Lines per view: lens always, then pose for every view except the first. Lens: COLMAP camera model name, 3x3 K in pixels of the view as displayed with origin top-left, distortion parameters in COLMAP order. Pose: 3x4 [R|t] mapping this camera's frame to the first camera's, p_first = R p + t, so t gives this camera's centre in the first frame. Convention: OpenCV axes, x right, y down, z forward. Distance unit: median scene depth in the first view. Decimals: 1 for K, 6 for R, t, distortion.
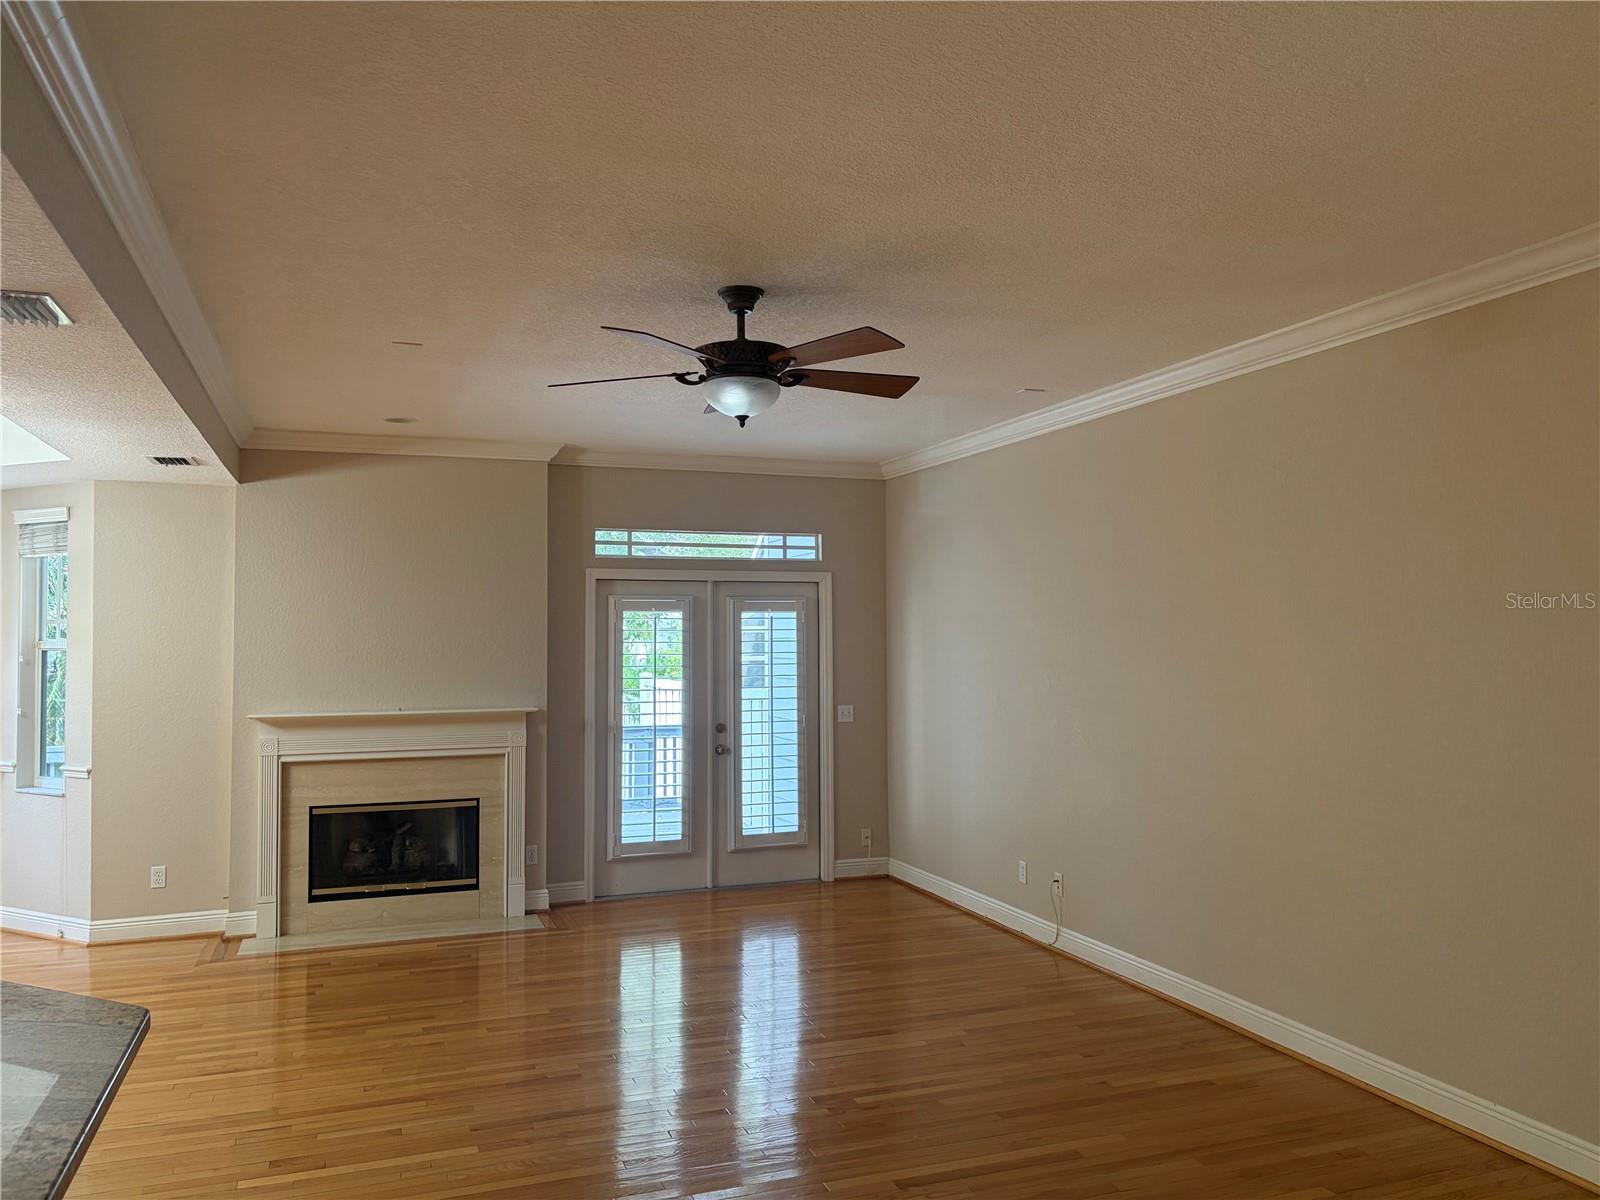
lens RADIAL K [[1206.0, 0, 802.7], [0, 1206.0, 600.7], [0, 0, 1]] dist [0.043071, -0.047444]
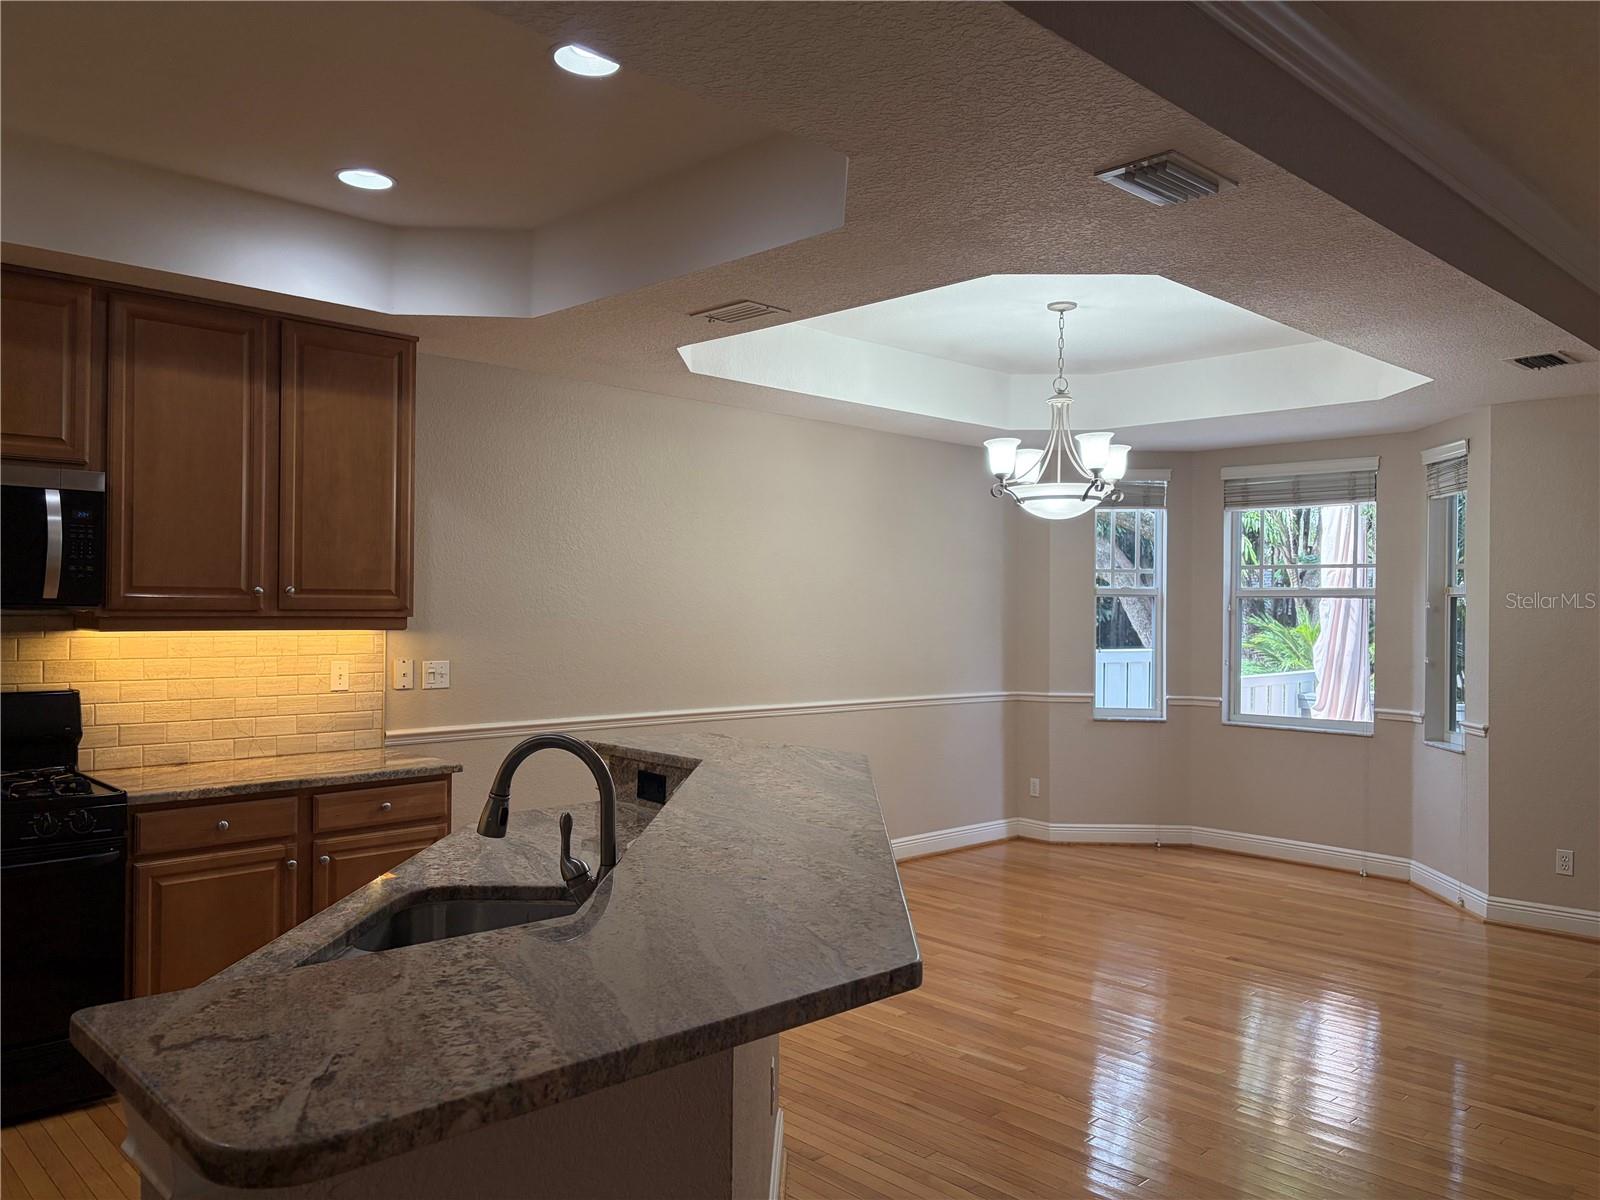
lens RADIAL K [[1206.0, 0, 805.5], [0, 1206.0, 604.9], [0, 0, 1]] dist [0.043071, -0.047444]
pose [[0.400740, 0.008086, -0.916156, 0.036830], [0.014010, 0.999790, 0.014952, 0.027446], [0.916085, -0.018827, 0.400543, 0.178729]]
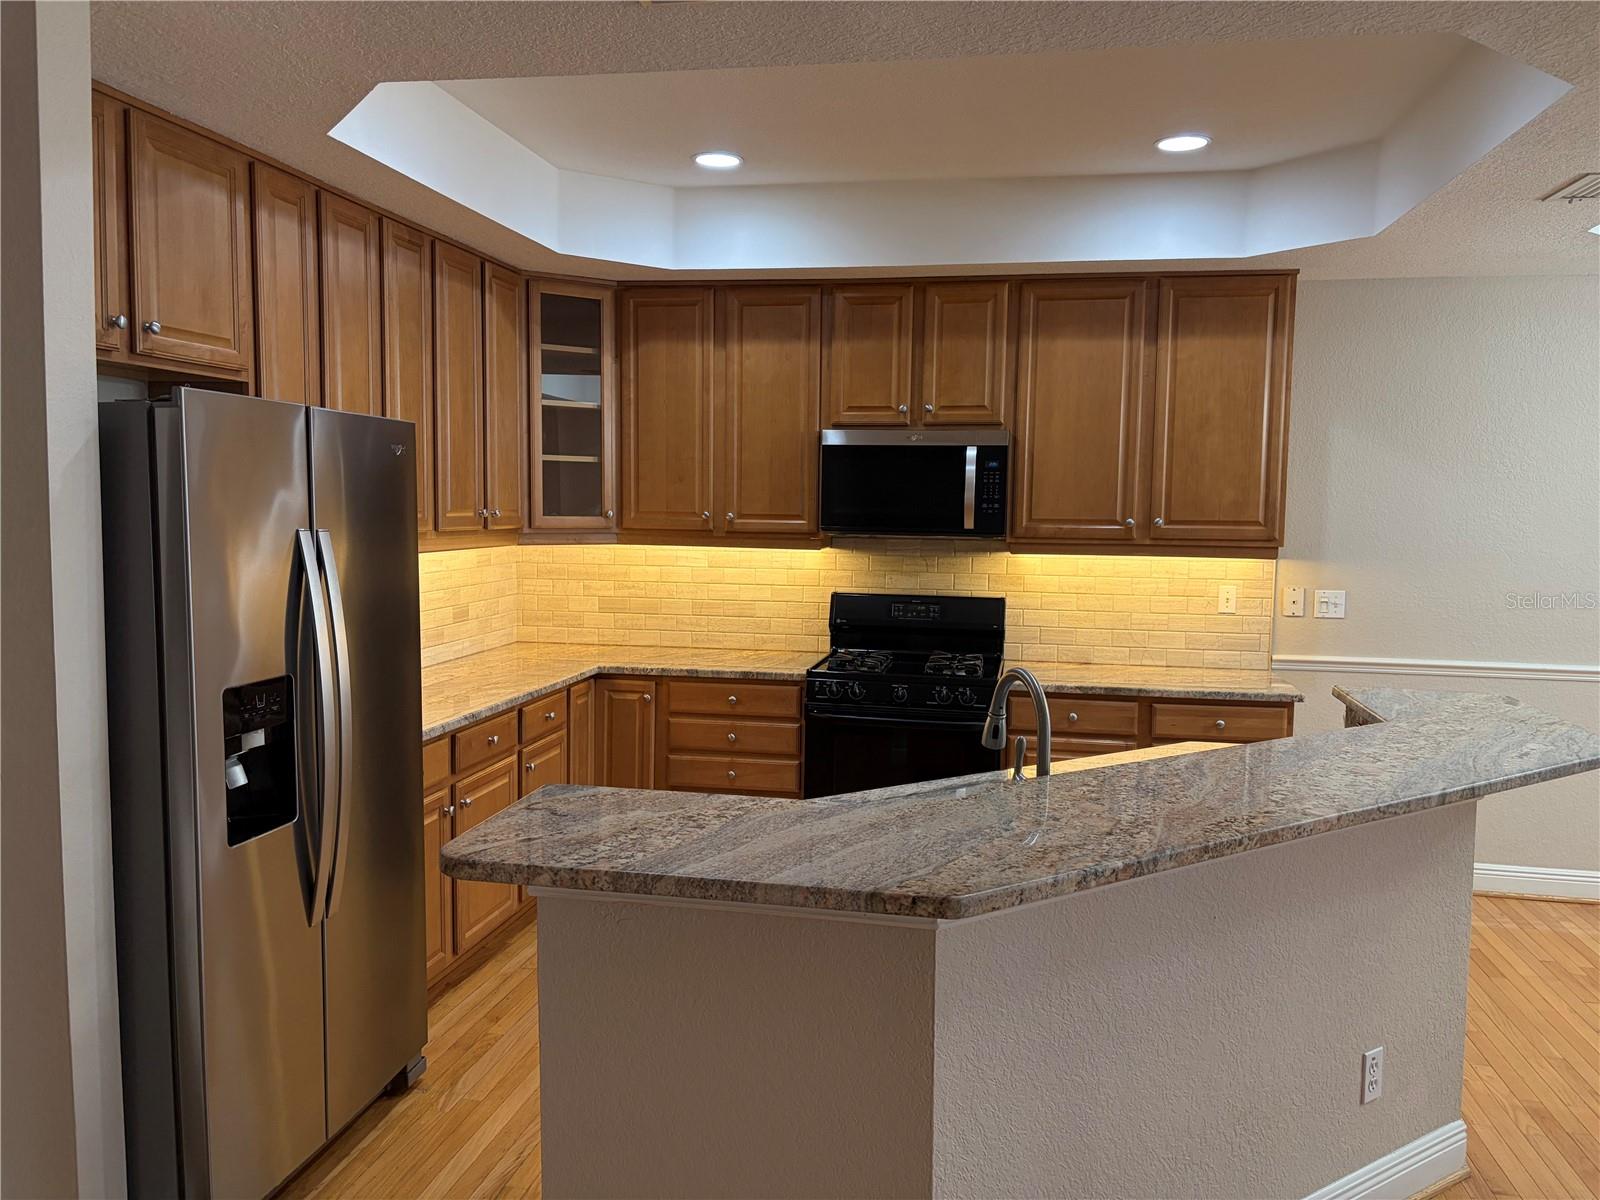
lens RADIAL K [[1206.0, 0, 808.0], [0, 1206.0, 594.2], [0, 0, 1]] dist [0.043071, -0.047444]
pose [[-0.522355, 0.065421, -0.850215, 0.065387], [0.014229, 0.997583, 0.068018, 0.016870], [0.852610, 0.023432, -0.522023, 0.380827]]
